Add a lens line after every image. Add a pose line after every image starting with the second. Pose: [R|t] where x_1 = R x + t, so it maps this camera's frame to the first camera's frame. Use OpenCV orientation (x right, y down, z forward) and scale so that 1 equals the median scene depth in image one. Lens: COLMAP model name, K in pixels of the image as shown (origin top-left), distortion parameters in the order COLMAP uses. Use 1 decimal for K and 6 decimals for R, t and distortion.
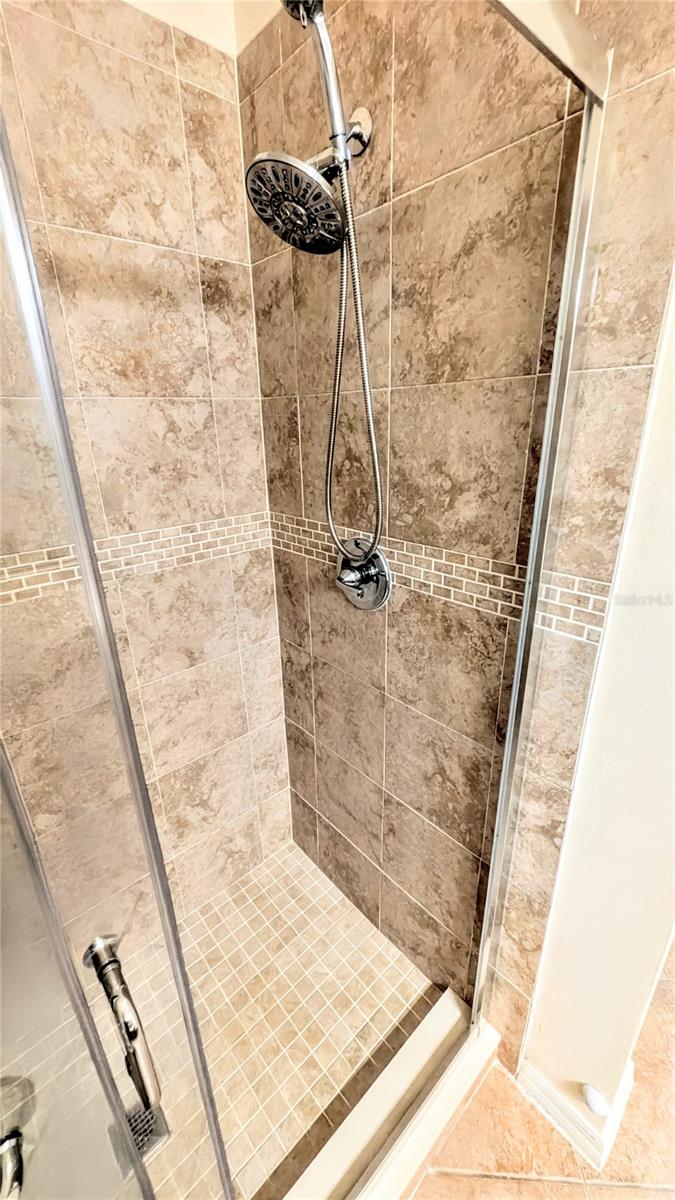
lens RADIAL K [[470.4, 0, 344.1], [0, 470.4, 595.9], [0, 0, 1]] dist [0.002641, -0.001785]
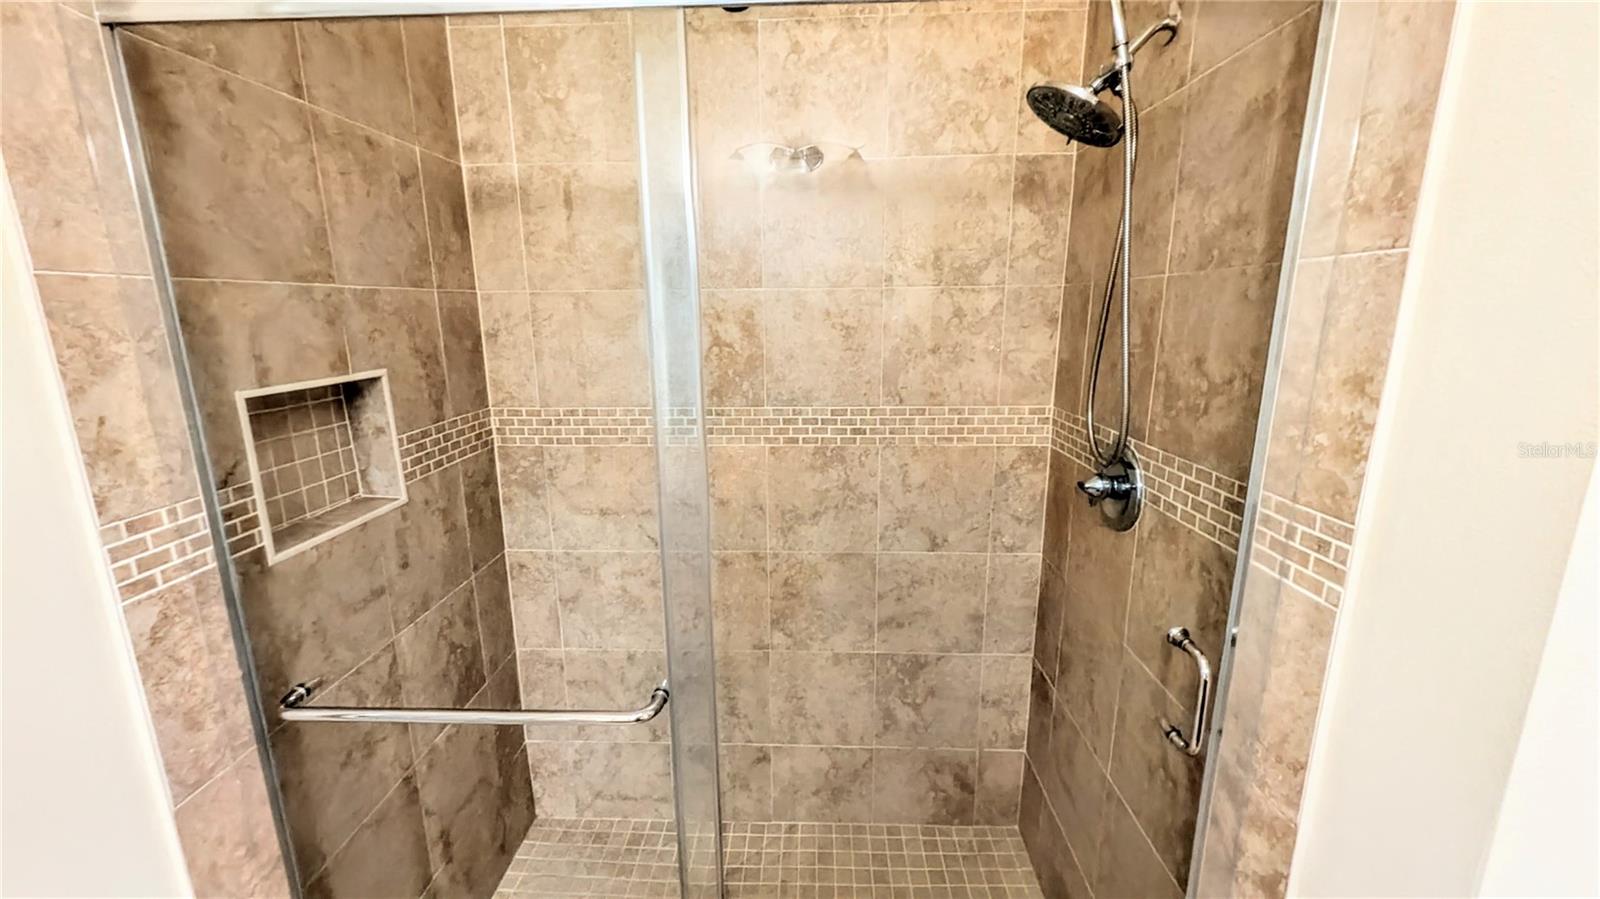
lens RADIAL K [[627.1, 0, 794.8], [0, 627.1, 449.1], [0, 0, 1]] dist [0.002641, -0.001785]
pose [[0.717917, 0.166591, -0.675902, 0.444627], [-0.253545, 0.966826, -0.031010, 0.084637], [0.648314, 0.193634, 0.736339, -0.247210]]
